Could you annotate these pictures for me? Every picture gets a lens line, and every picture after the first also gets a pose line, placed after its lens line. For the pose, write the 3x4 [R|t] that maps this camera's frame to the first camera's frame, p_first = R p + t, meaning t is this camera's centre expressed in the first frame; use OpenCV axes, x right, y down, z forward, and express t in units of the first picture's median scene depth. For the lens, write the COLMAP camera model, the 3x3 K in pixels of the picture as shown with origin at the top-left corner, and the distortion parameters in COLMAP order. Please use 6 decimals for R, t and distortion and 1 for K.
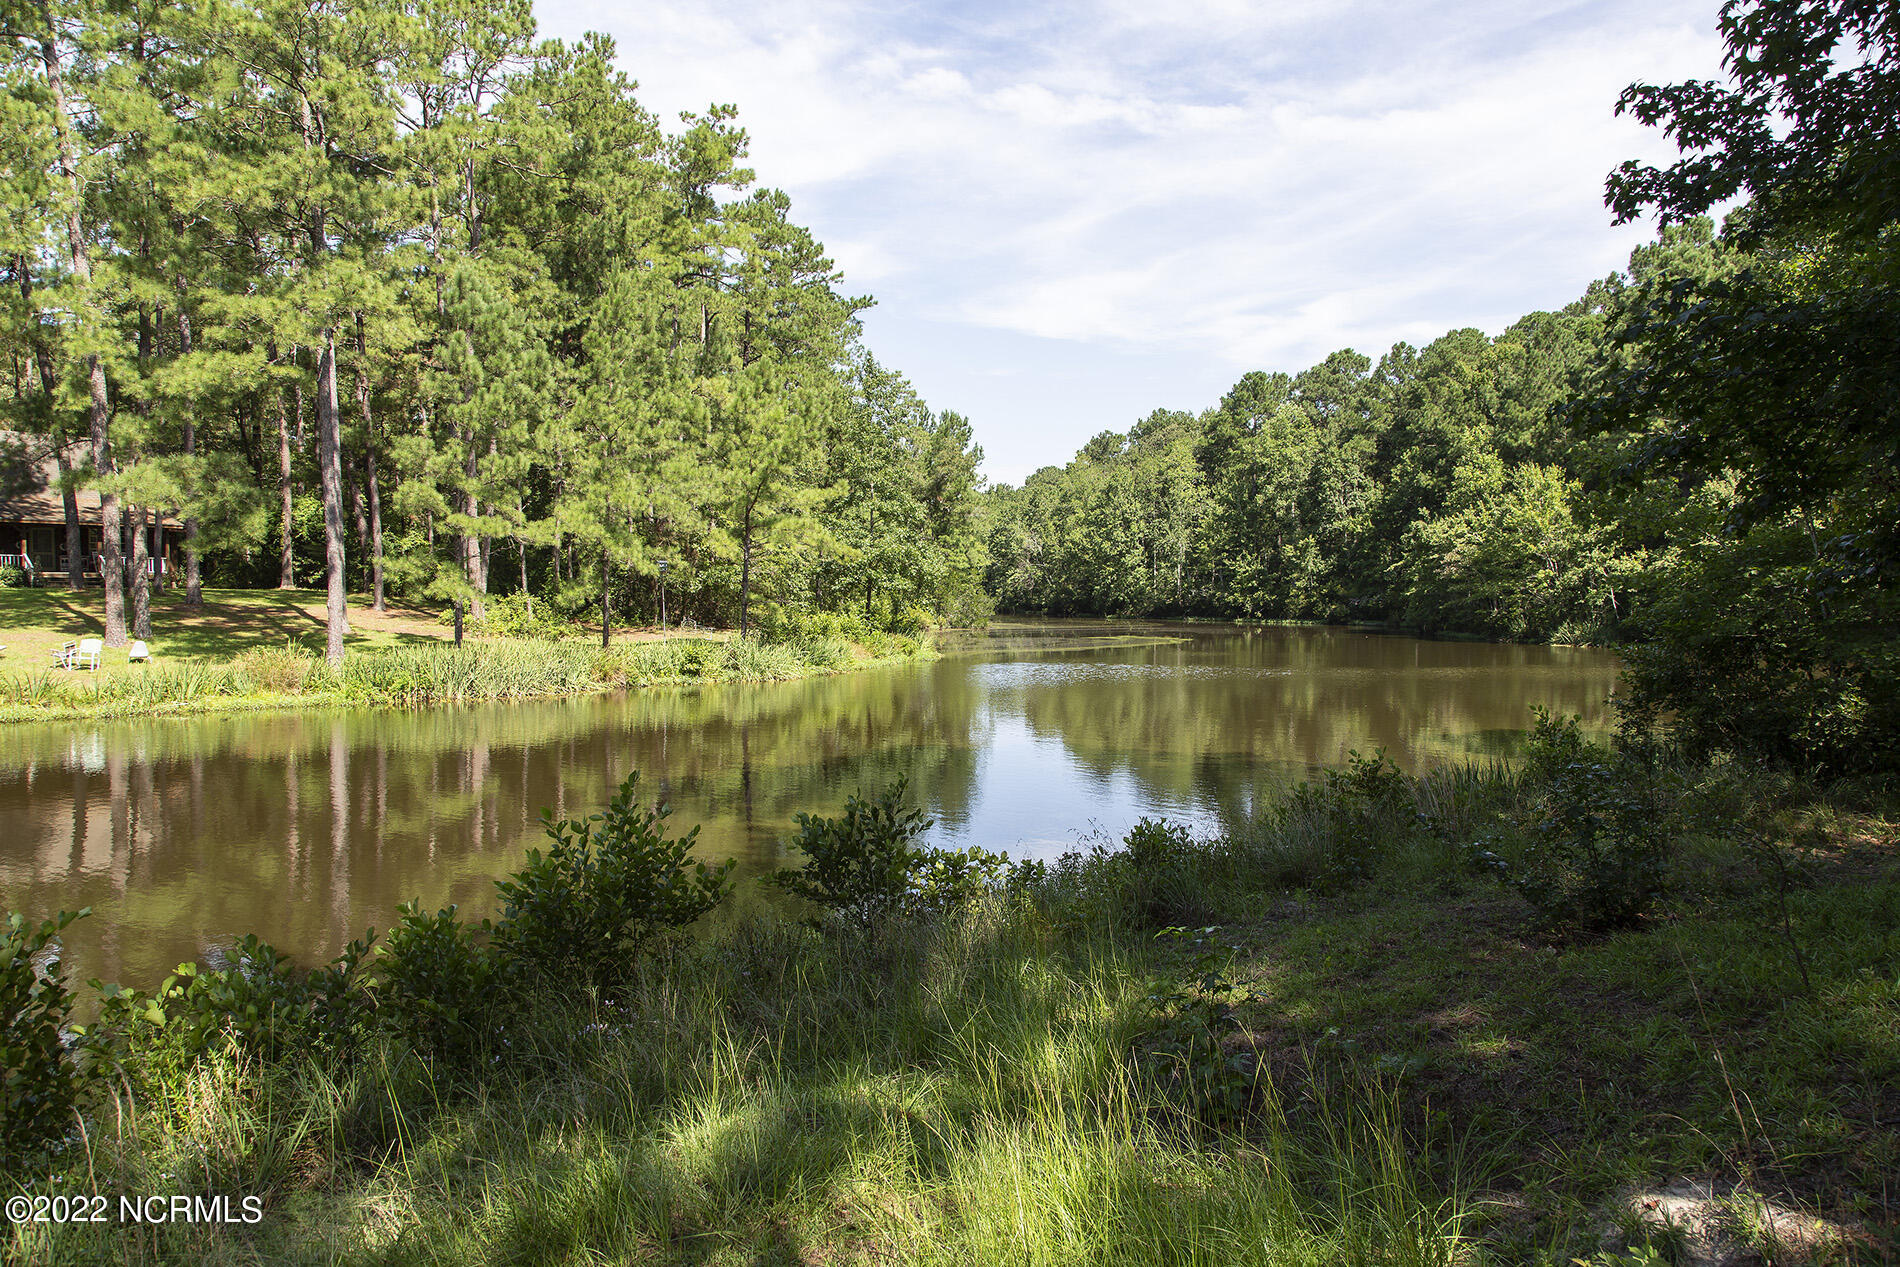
lens RADIAL K [[1252.6, 0, 962.7], [0, 1252.6, 632.0], [0, 0, 1]] dist [-0.000625, 0.007851]
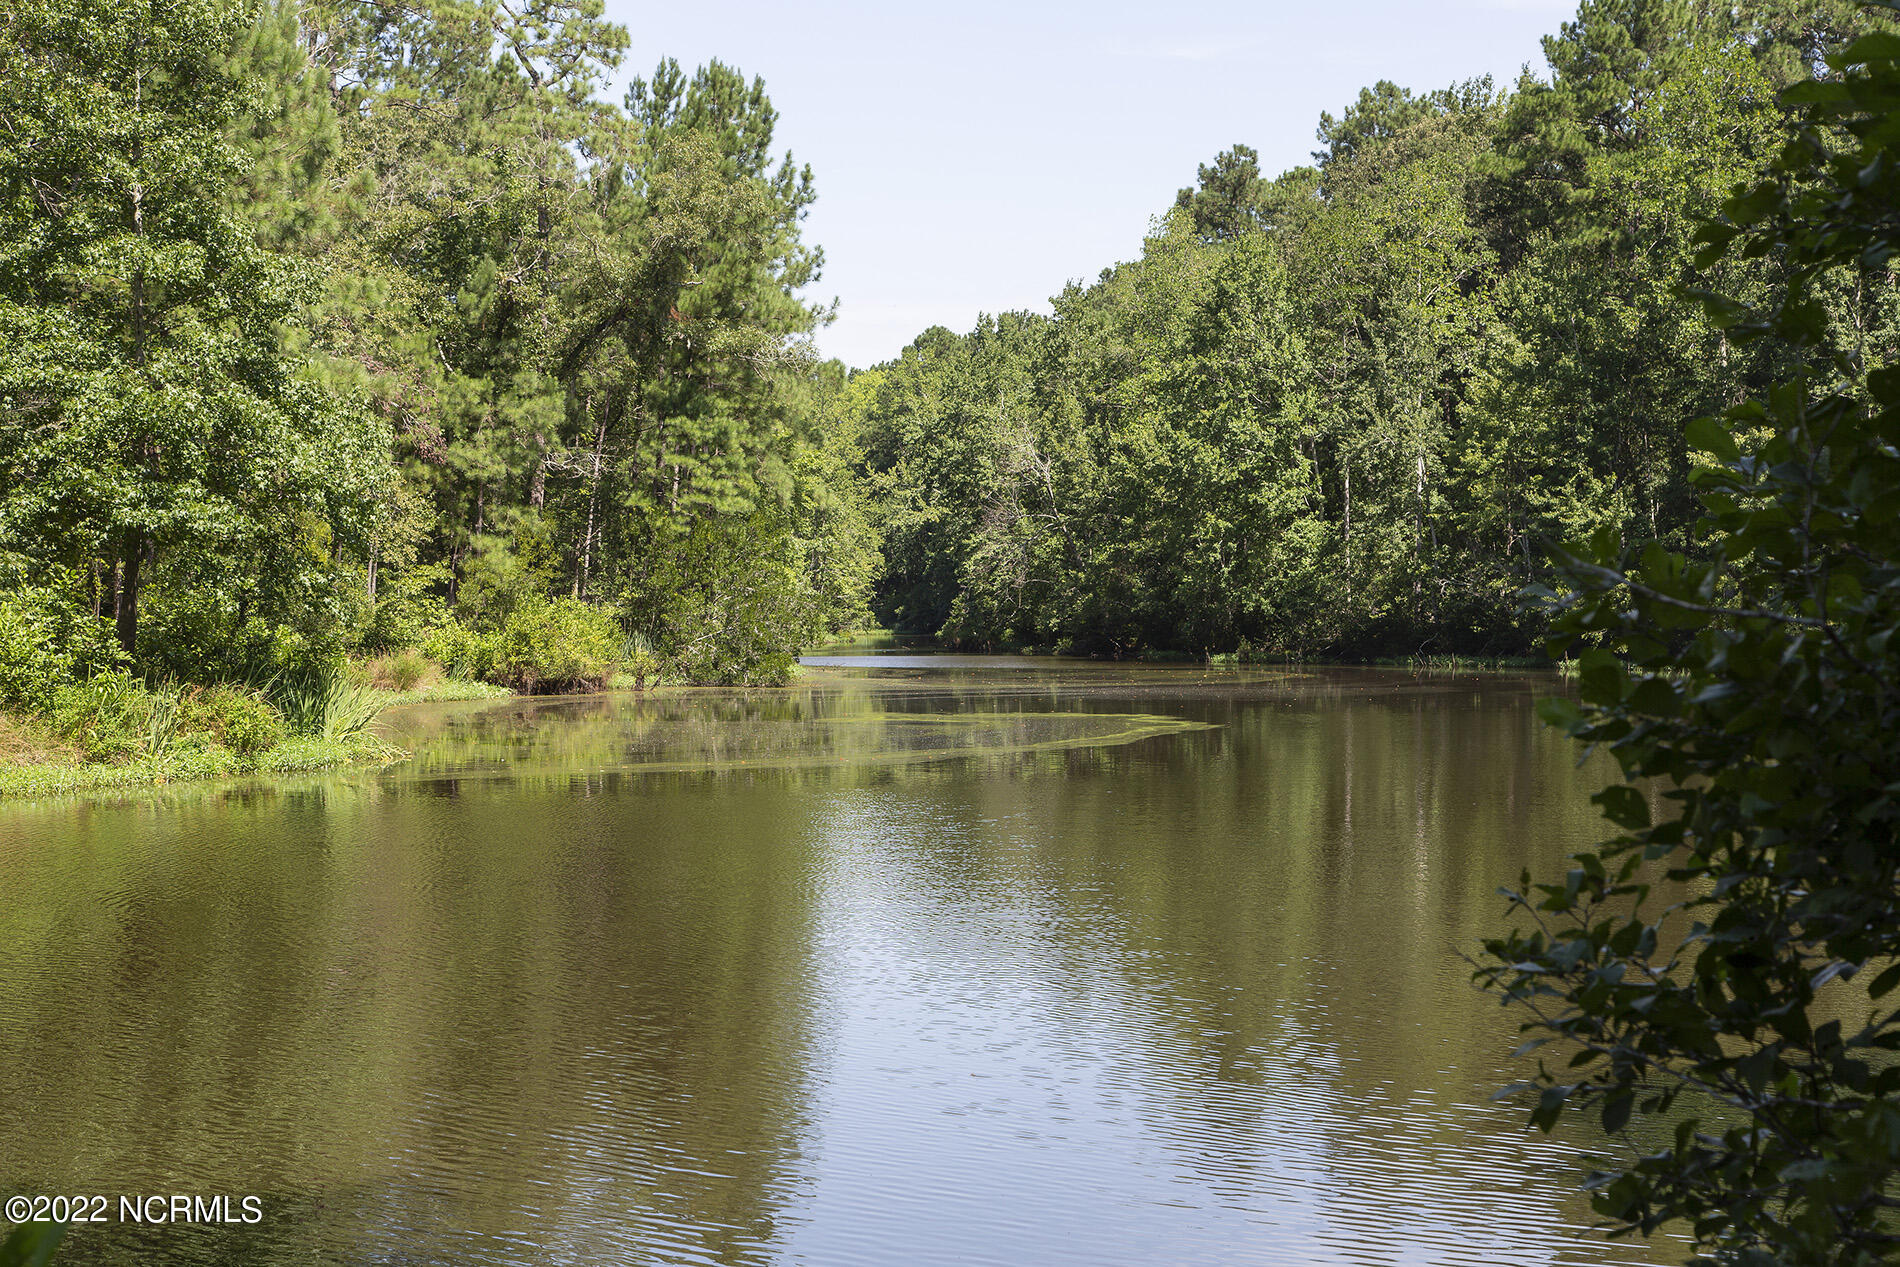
lens RADIAL K [[3126.3, 0, 951.2], [0, 3126.3, 641.3], [0, 0, 1]] dist [0.054019, 0.000000]
pose [[0.999523, -0.001083, -0.030878, 0.086998], [0.000338, 0.999709, -0.024130, 0.005533], [0.030895, 0.024108, 0.999232, 0.143497]]
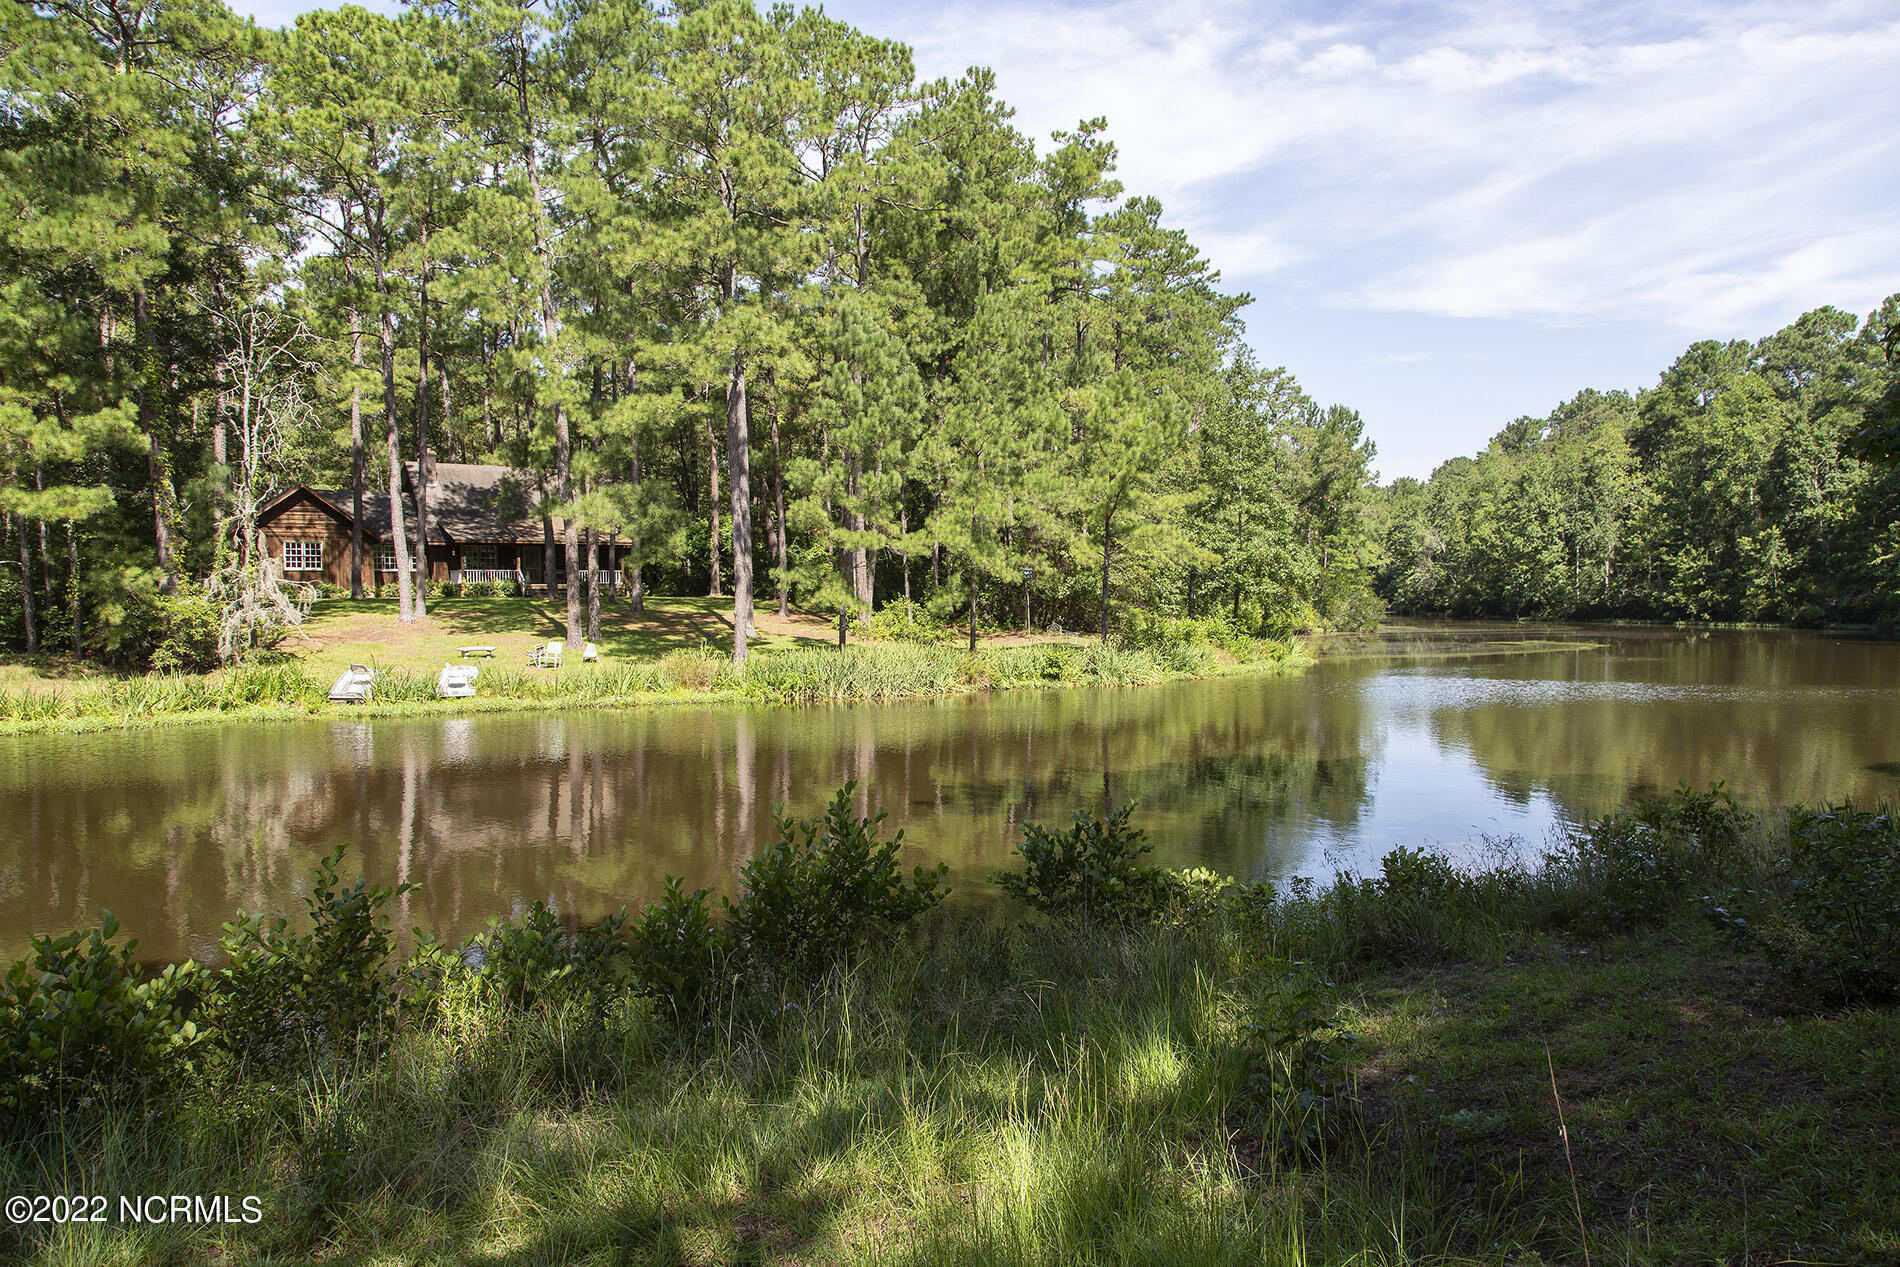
lens RADIAL K [[1252.6, 0, 955.1], [0, 1252.6, 632.6], [0, 0, 1]] dist [-0.000625, 0.007851]
pose [[0.949176, 0.002883, -0.314731, 0.014465], [-0.002959, 0.999996, 0.000237, -0.001657], [0.314730, 0.000706, 0.949181, -0.002744]]
